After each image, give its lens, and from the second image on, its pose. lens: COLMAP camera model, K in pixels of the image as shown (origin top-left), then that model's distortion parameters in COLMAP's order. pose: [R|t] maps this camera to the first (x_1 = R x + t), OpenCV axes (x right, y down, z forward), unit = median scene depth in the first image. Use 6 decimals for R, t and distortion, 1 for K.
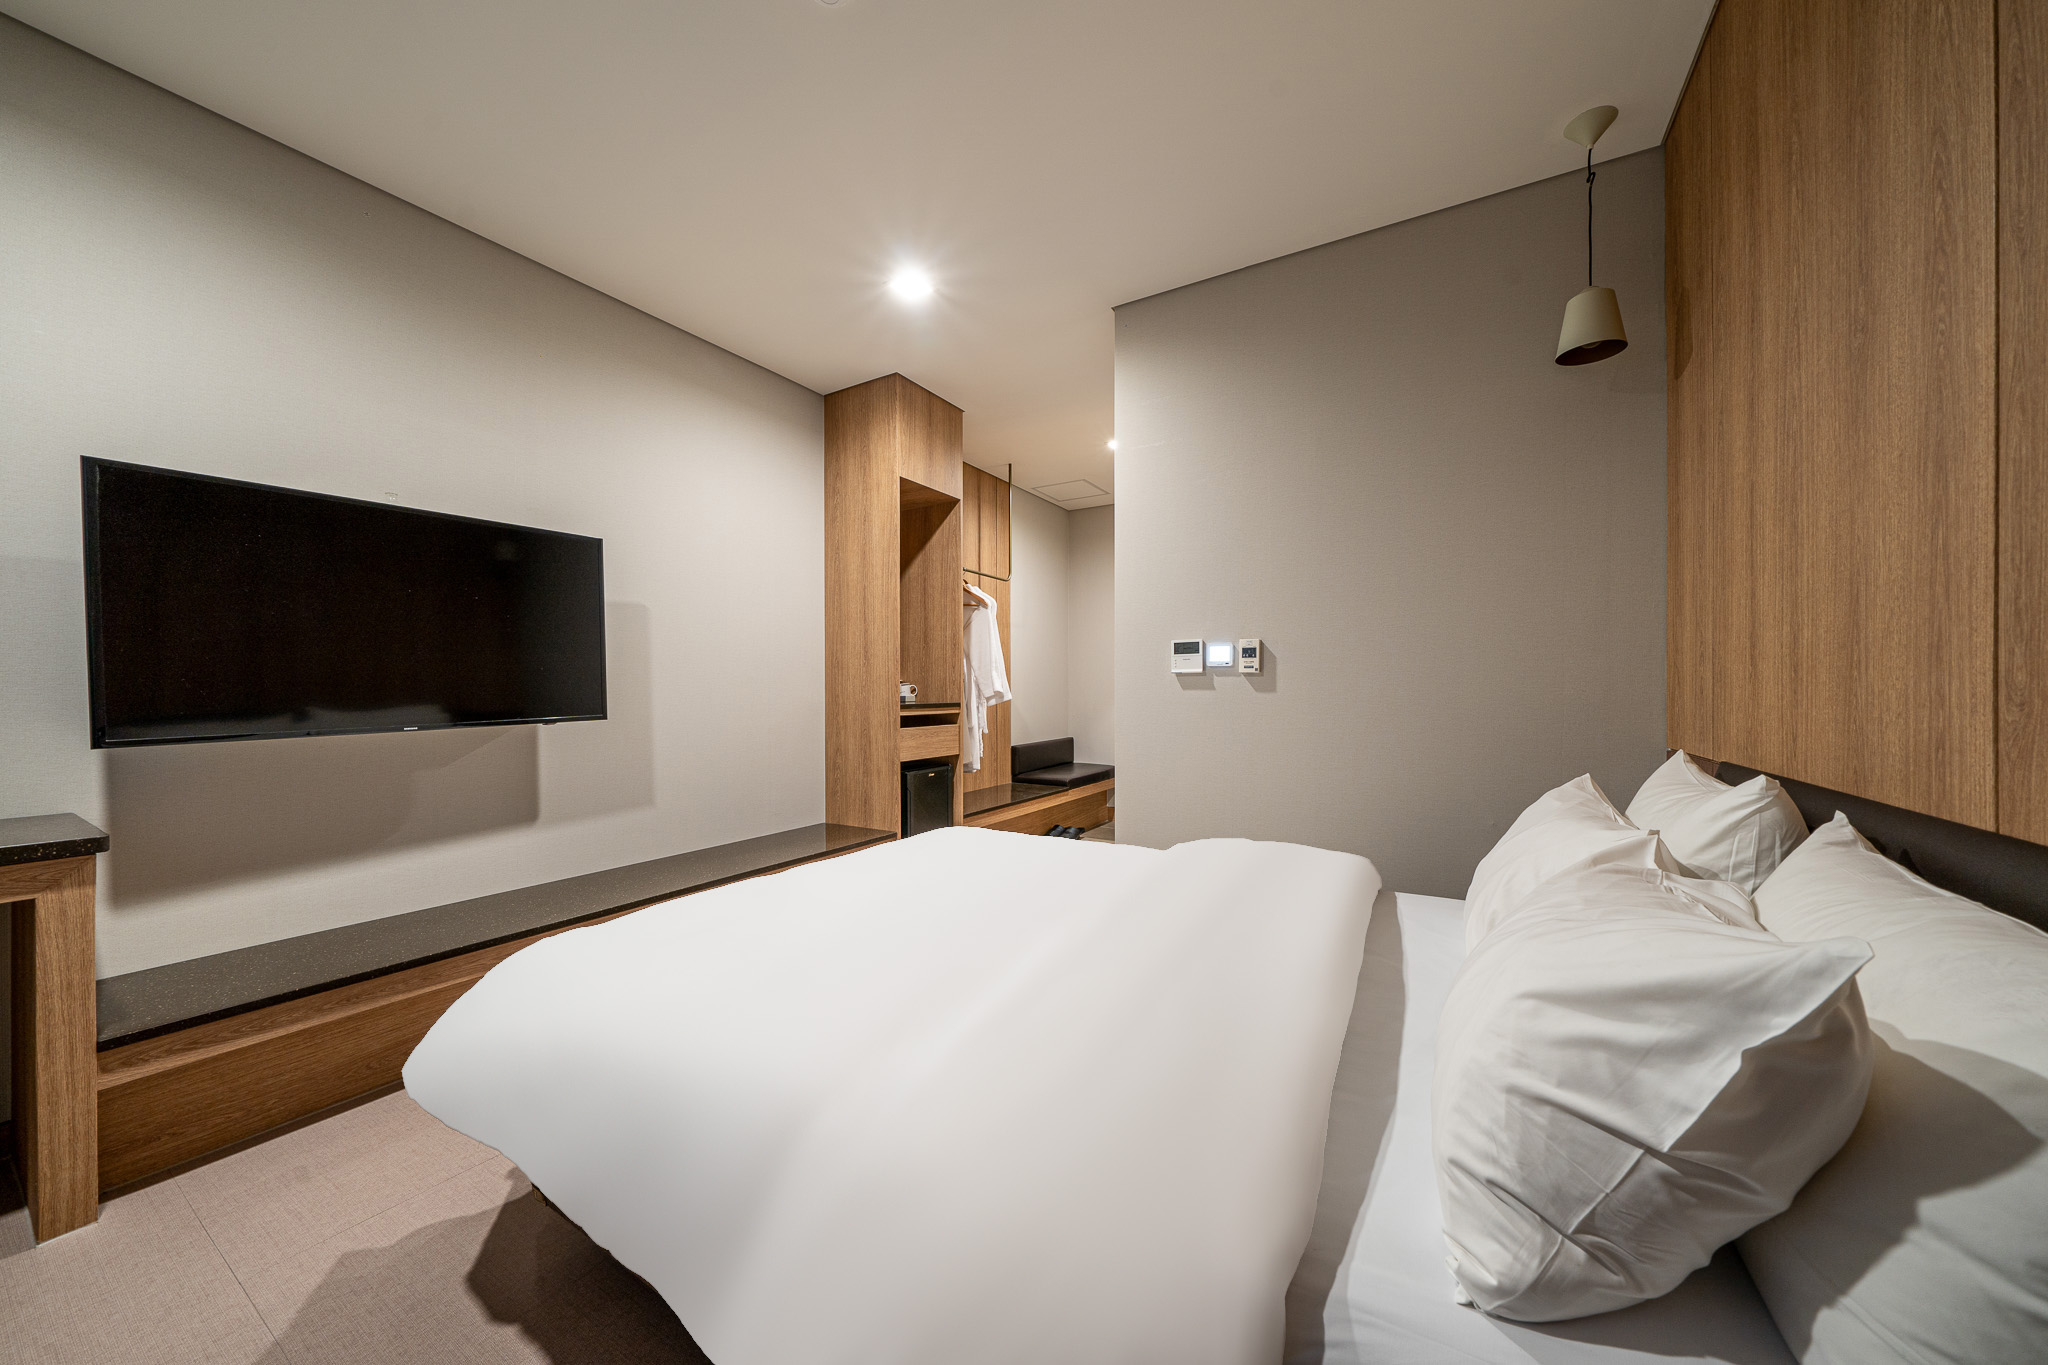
lens RADIAL K [[696.7, 0, 1015.1], [0, 696.7, 688.3], [0, 0, 1]] dist [0.000298, 0.000002]
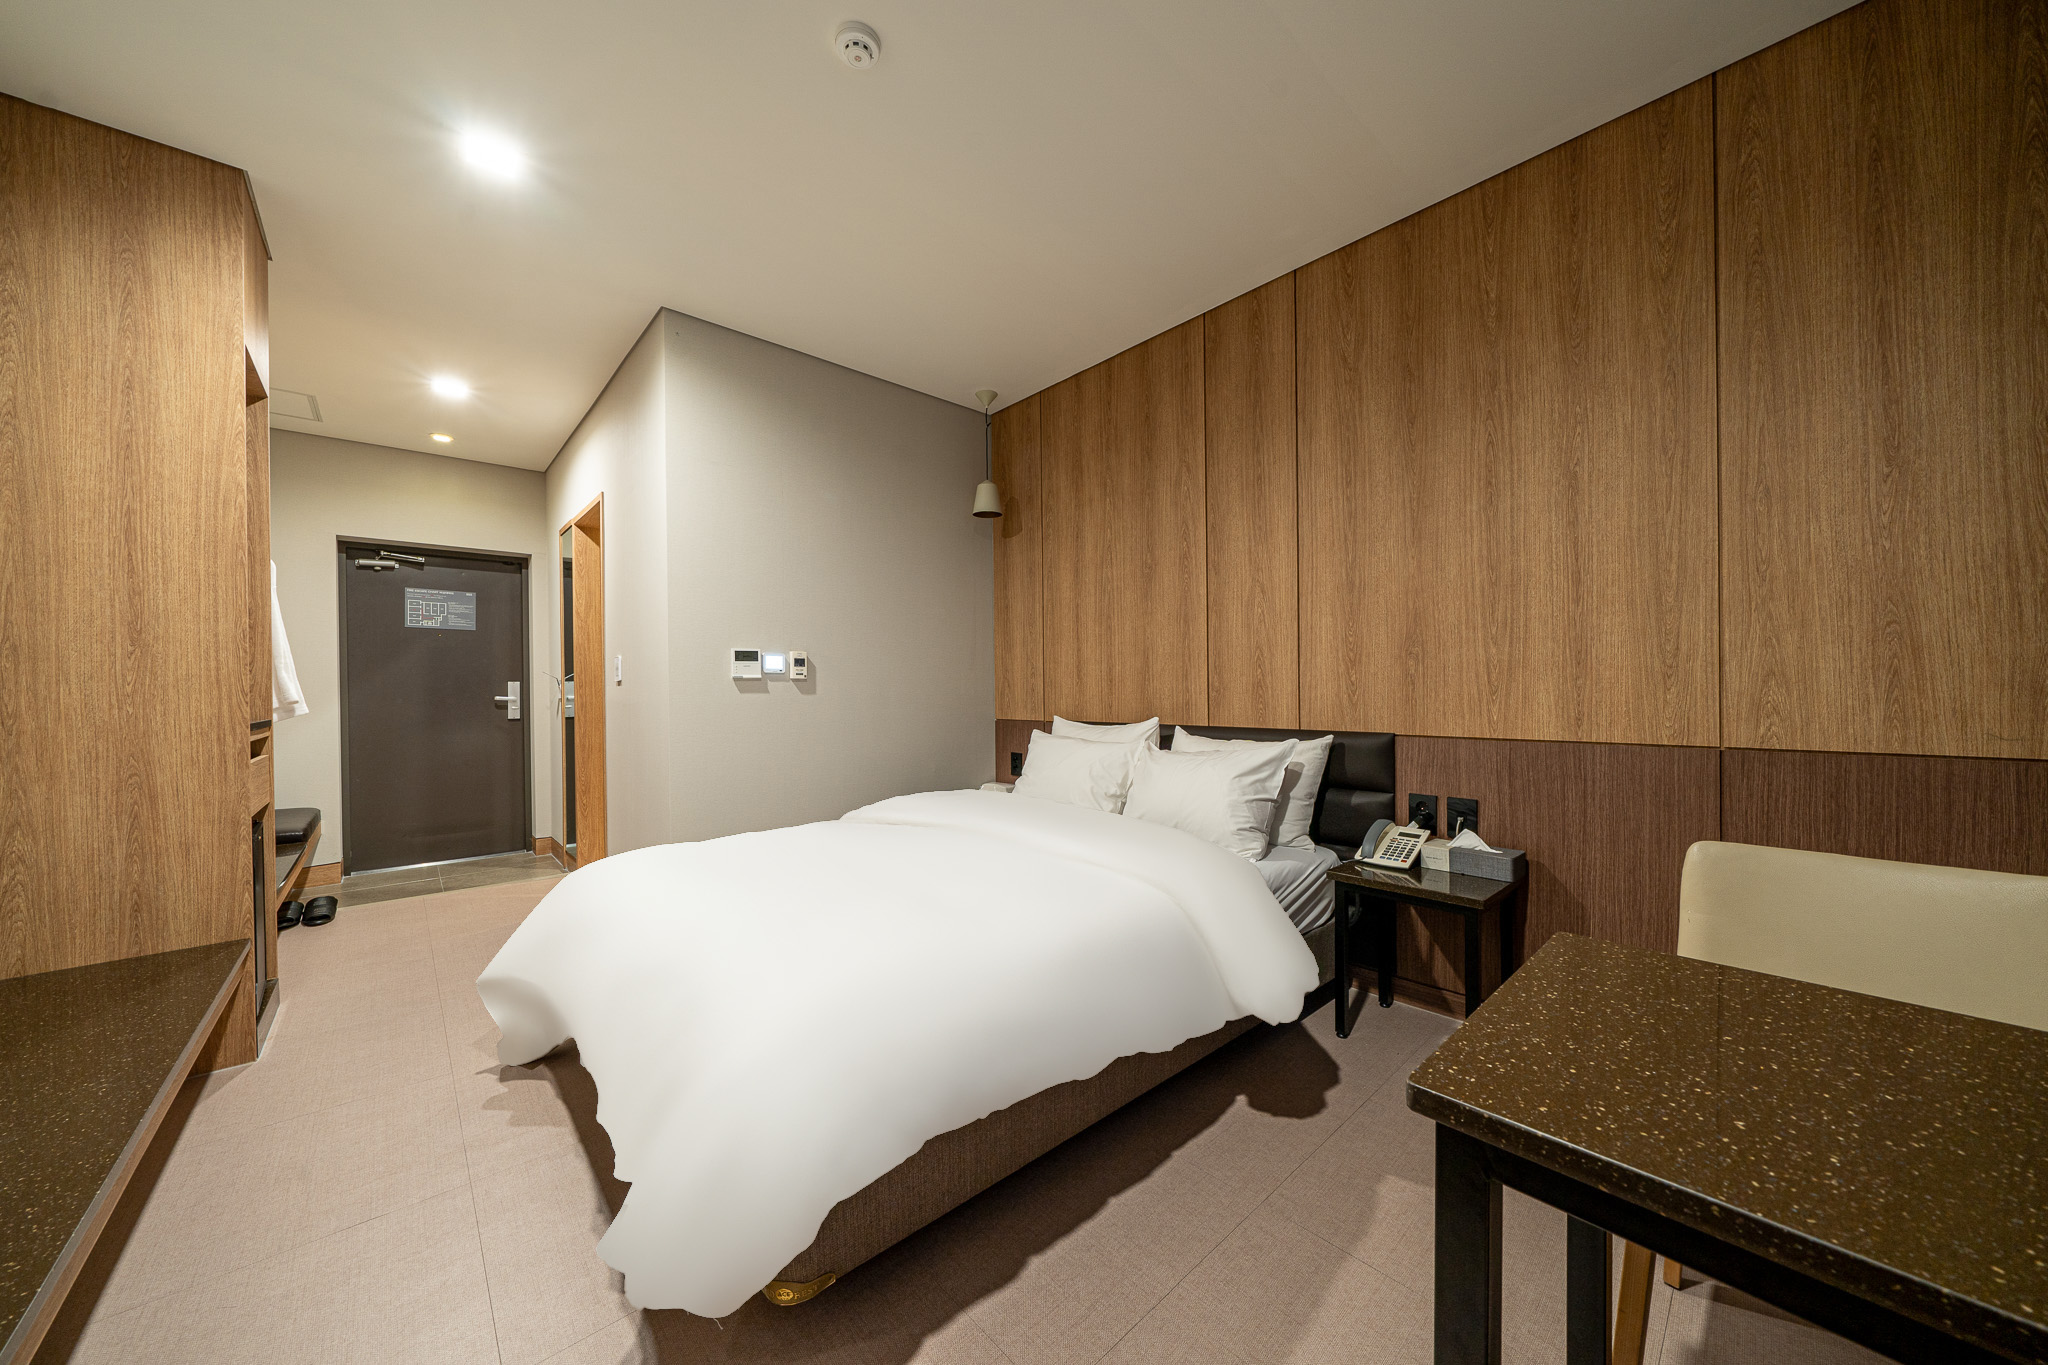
lens RADIAL K [[696.7, 0, 1023.7], [0, 696.7, 687.4], [0, 0, 1]] dist [0.000298, 0.000002]
pose [[0.300707, -0.000542, 0.953716, -0.718031], [0.010958, 0.999936, -0.002887, 0.000933], [-0.953653, 0.011319, 0.300694, 0.245712]]
